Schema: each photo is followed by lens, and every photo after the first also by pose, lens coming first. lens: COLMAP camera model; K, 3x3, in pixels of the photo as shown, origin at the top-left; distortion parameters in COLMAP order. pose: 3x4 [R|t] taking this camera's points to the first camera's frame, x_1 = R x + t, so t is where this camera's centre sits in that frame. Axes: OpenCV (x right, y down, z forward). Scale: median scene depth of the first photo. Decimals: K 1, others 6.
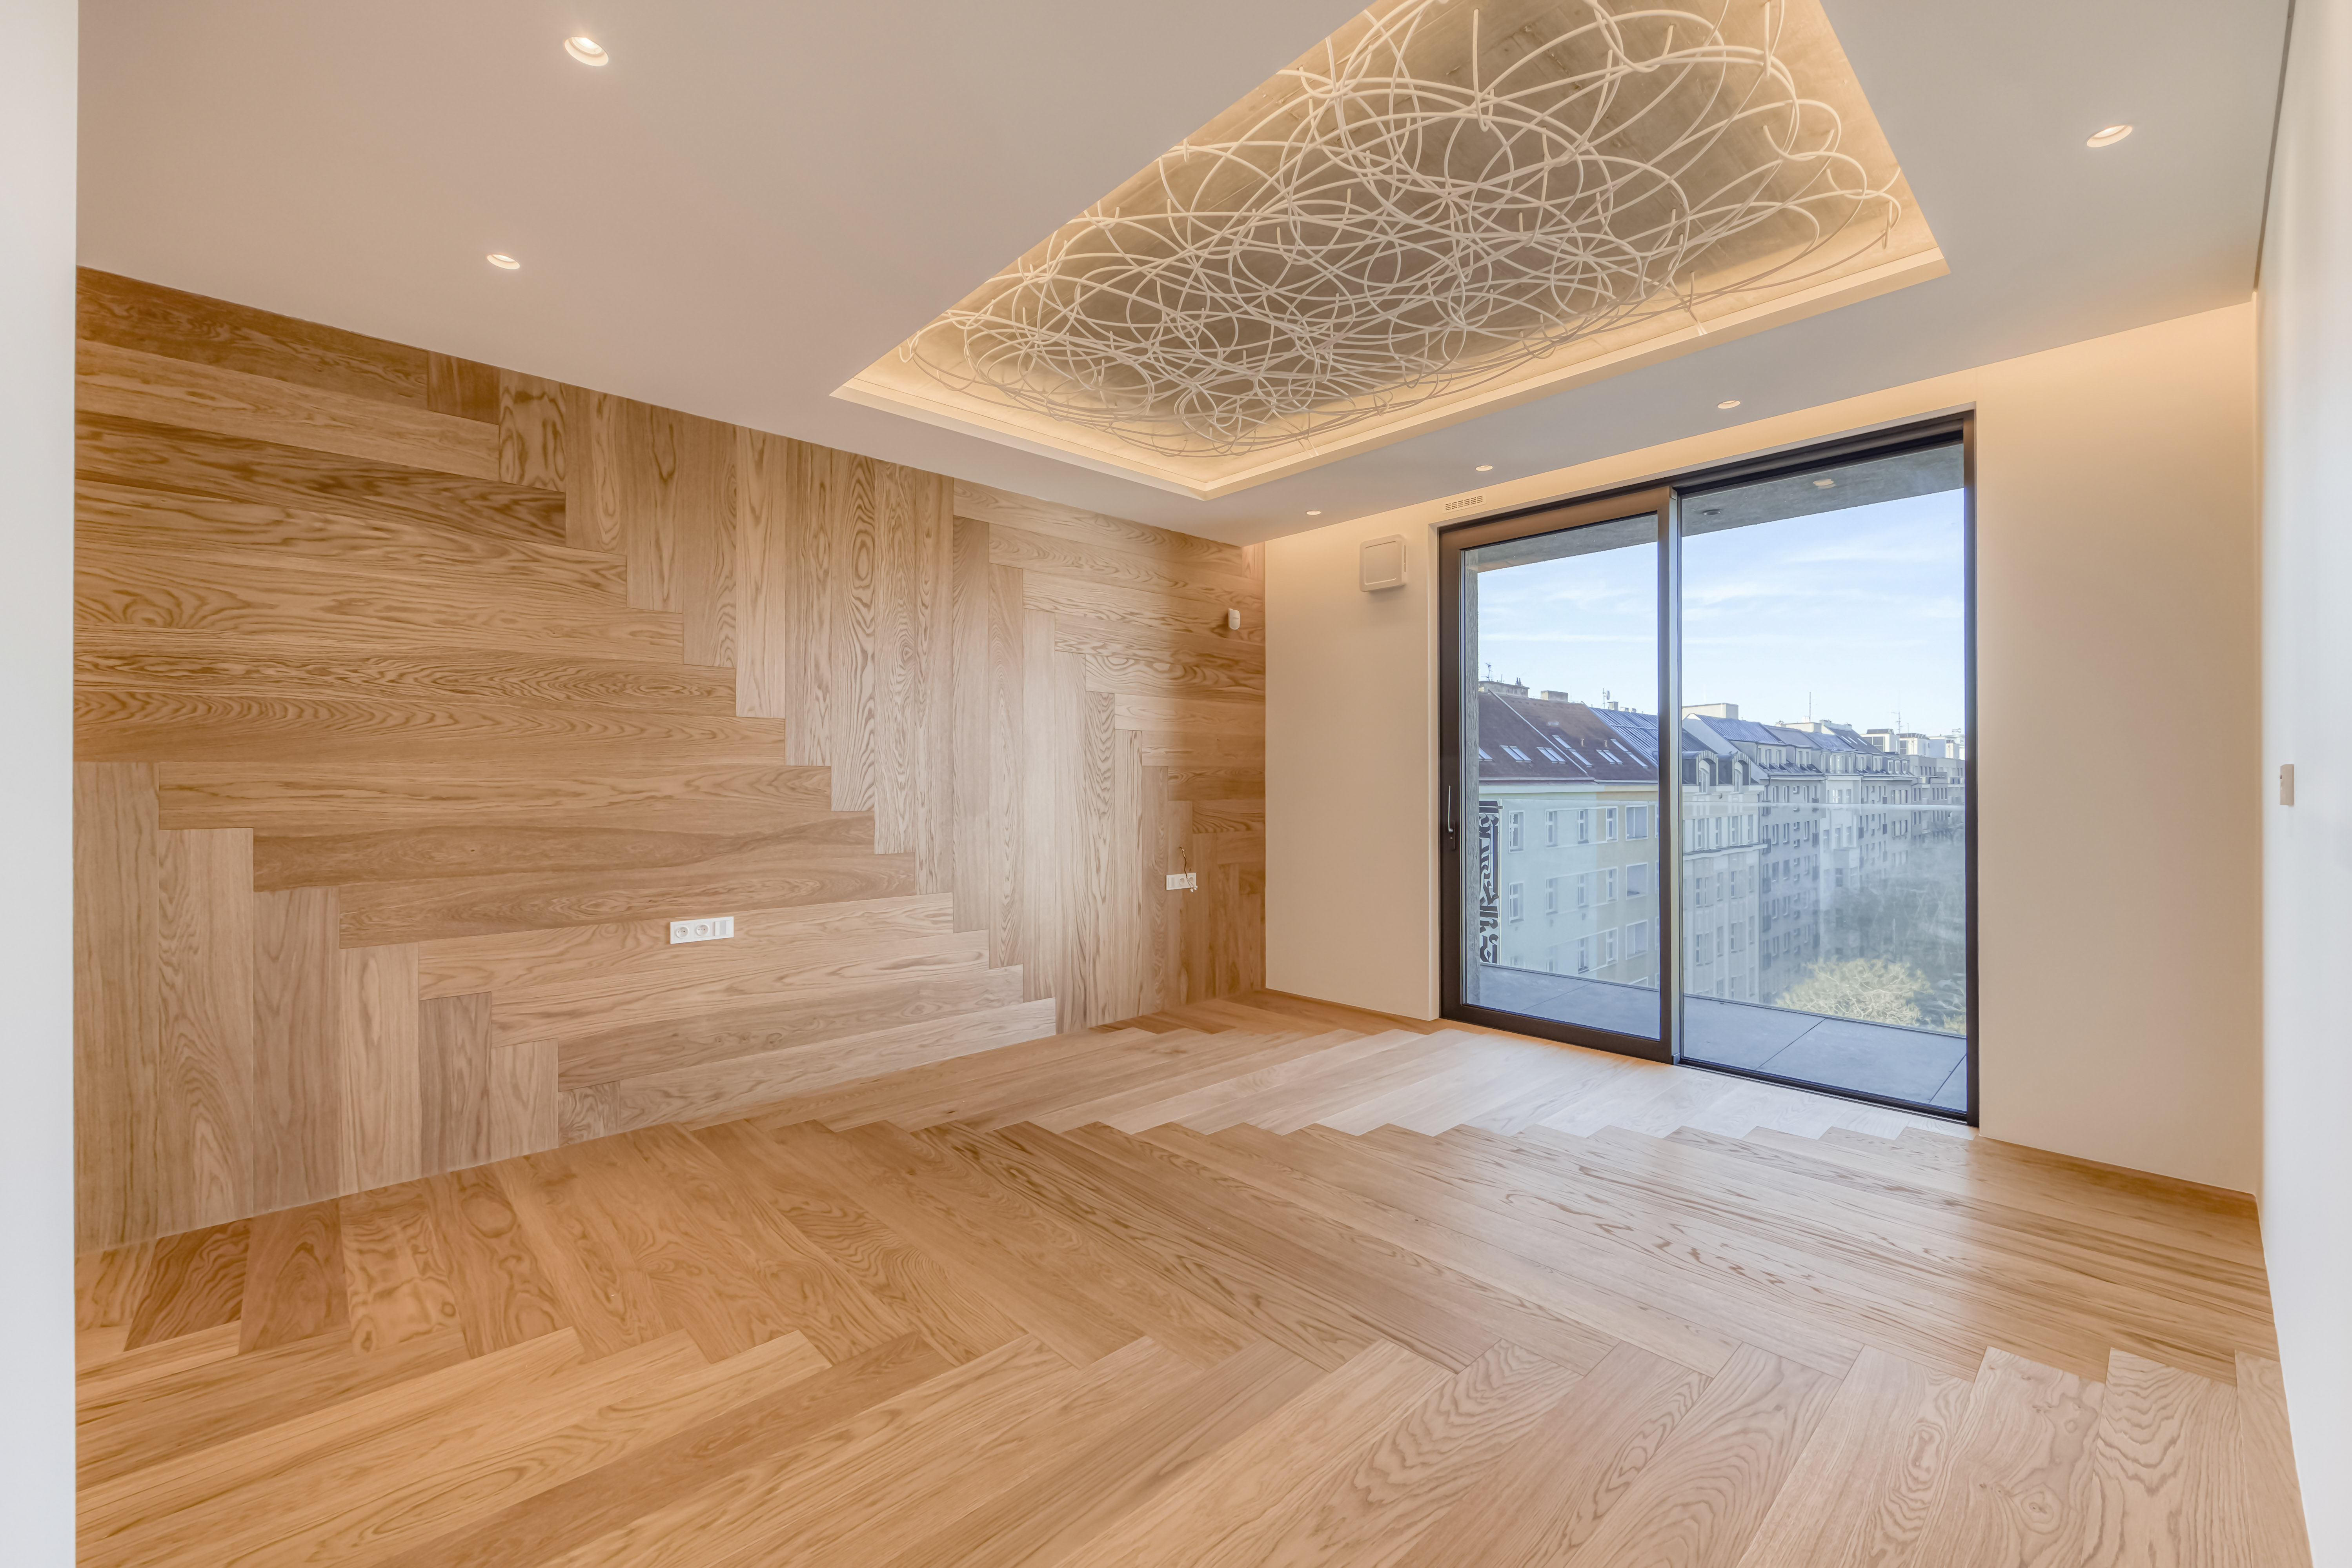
lens RADIAL K [[973.5, 0, 1208.8], [0, 973.5, 788.6], [0, 0, 1]] dist [-0.002584, 0.000483]
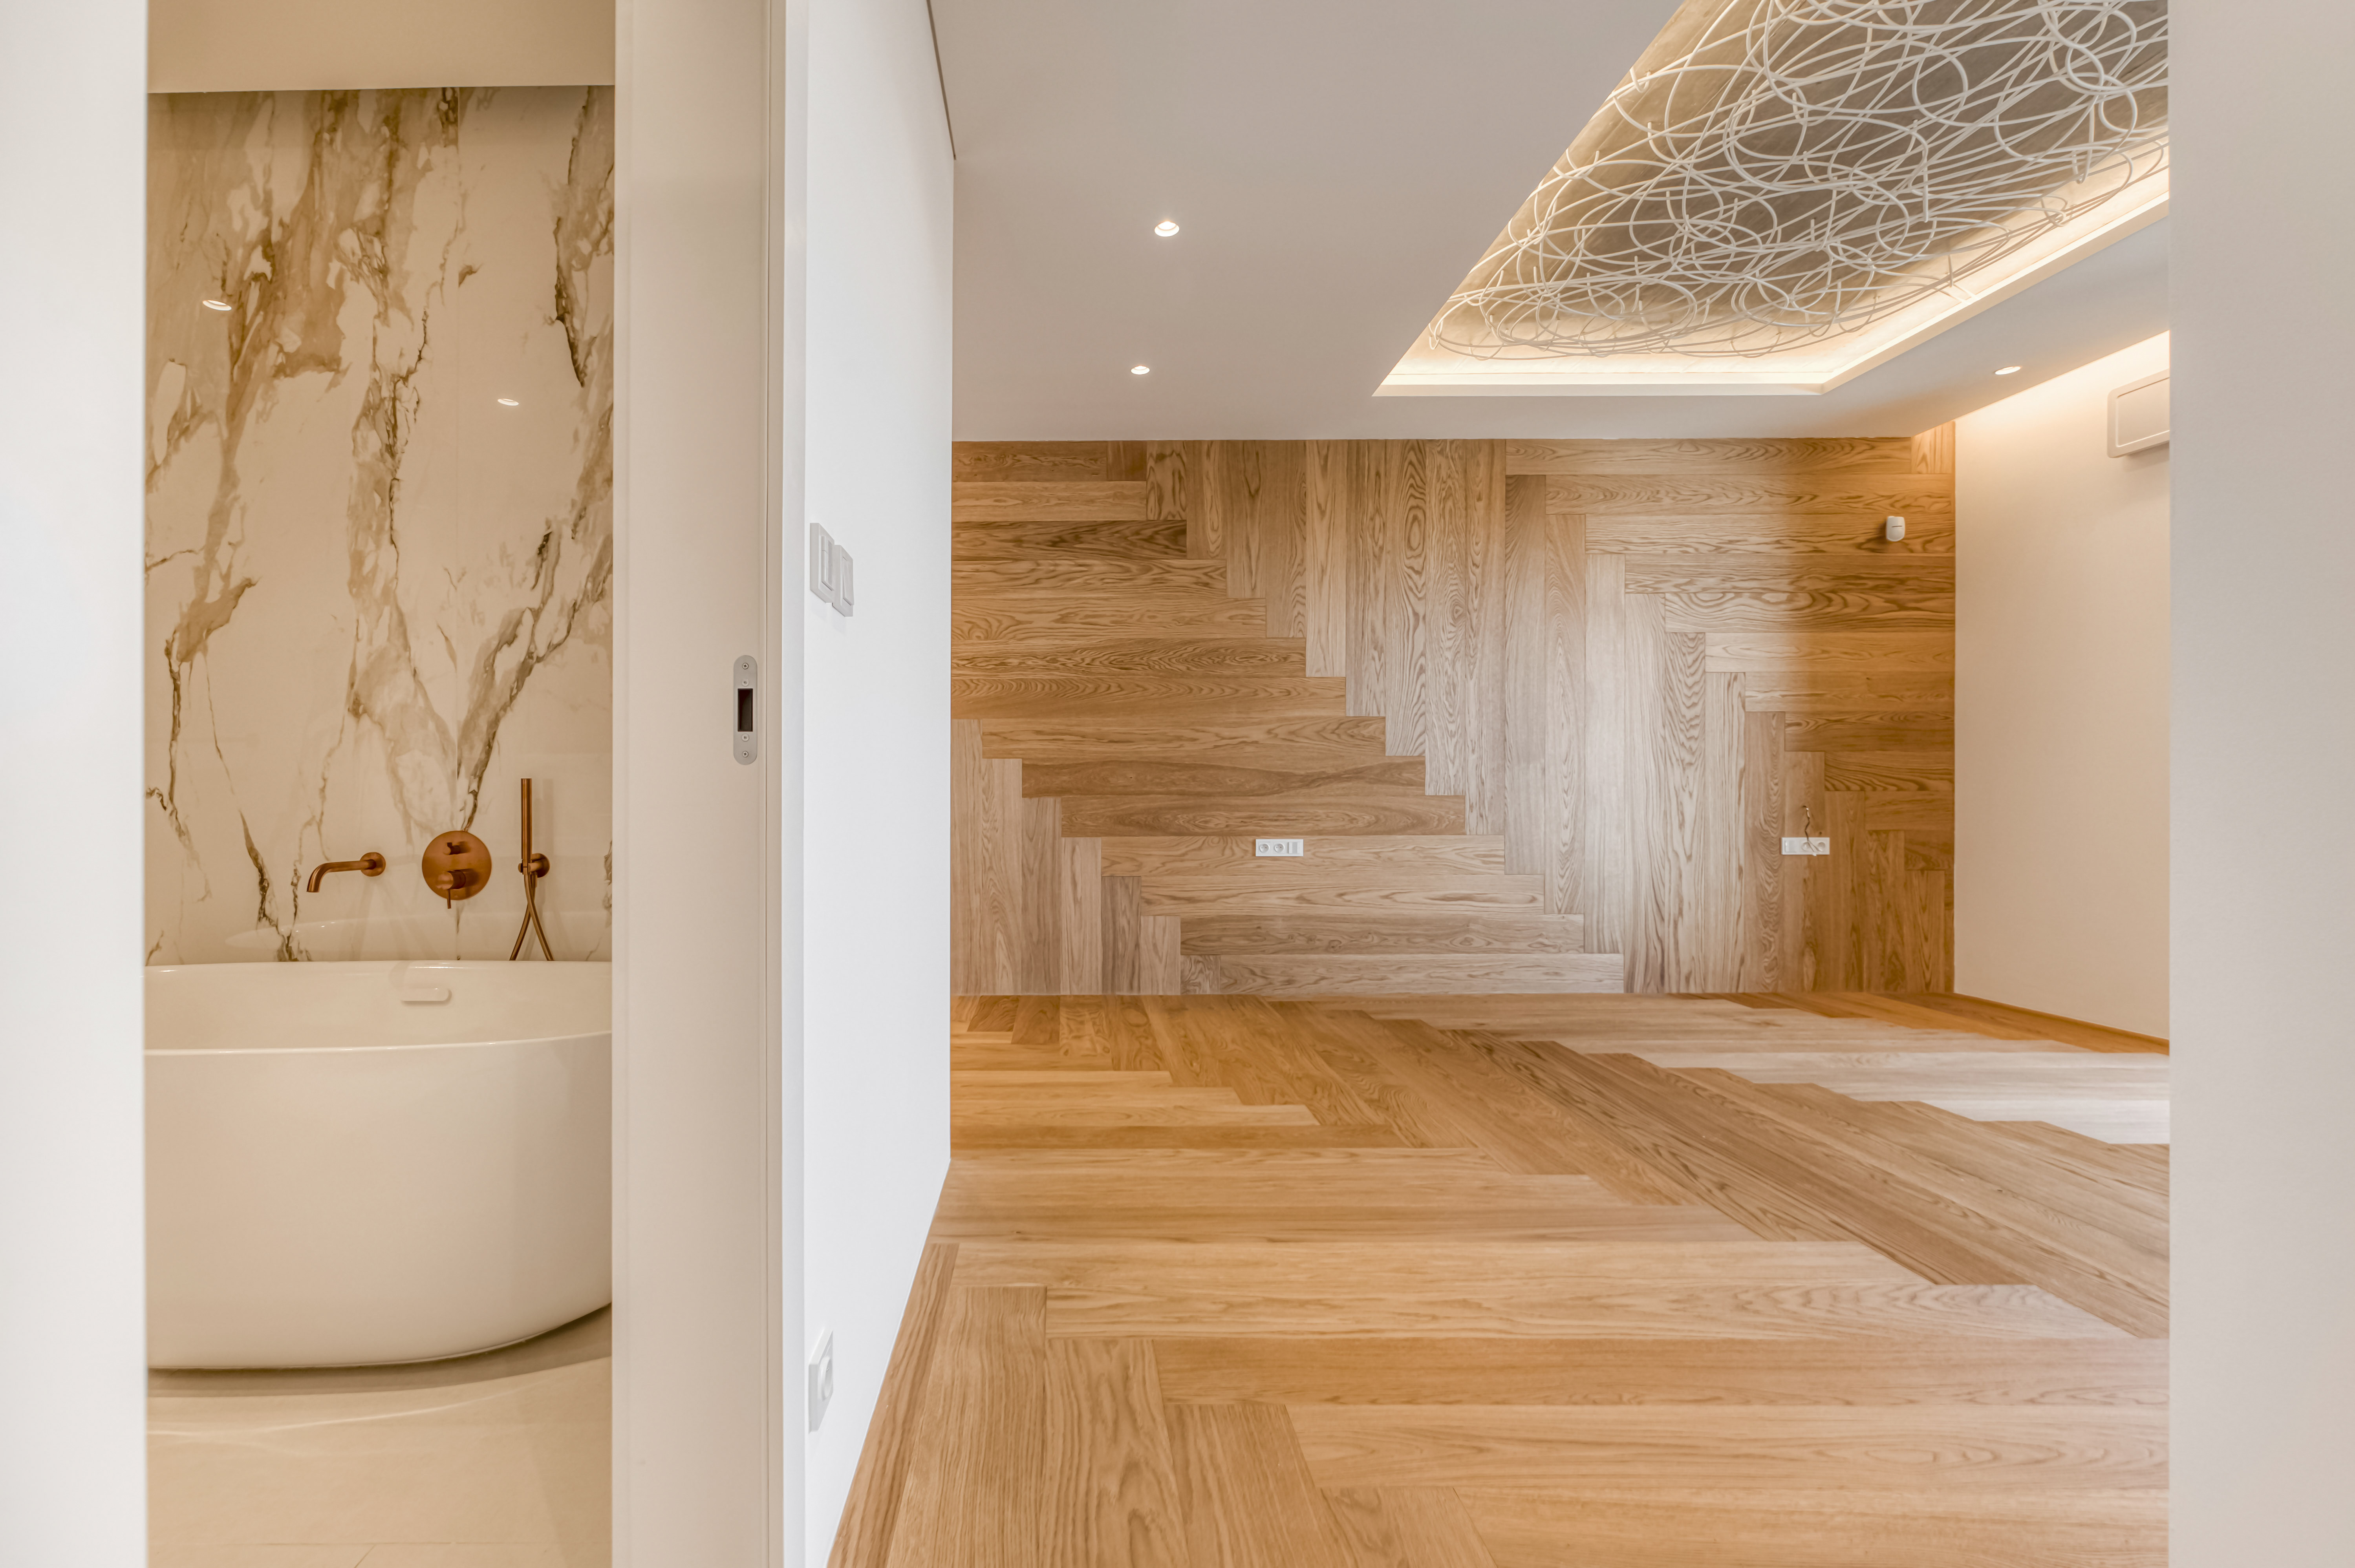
lens RADIAL K [[974.7, 0, 1037.8], [0, 974.7, 754.2], [0, 0, 1]] dist [-0.002584, 0.000483]
pose [[0.716290, -0.017201, -0.697591, 0.162552], [0.000092, 0.999698, -0.024555, 0.068739], [0.697803, 0.017525, 0.716075, -0.139673]]
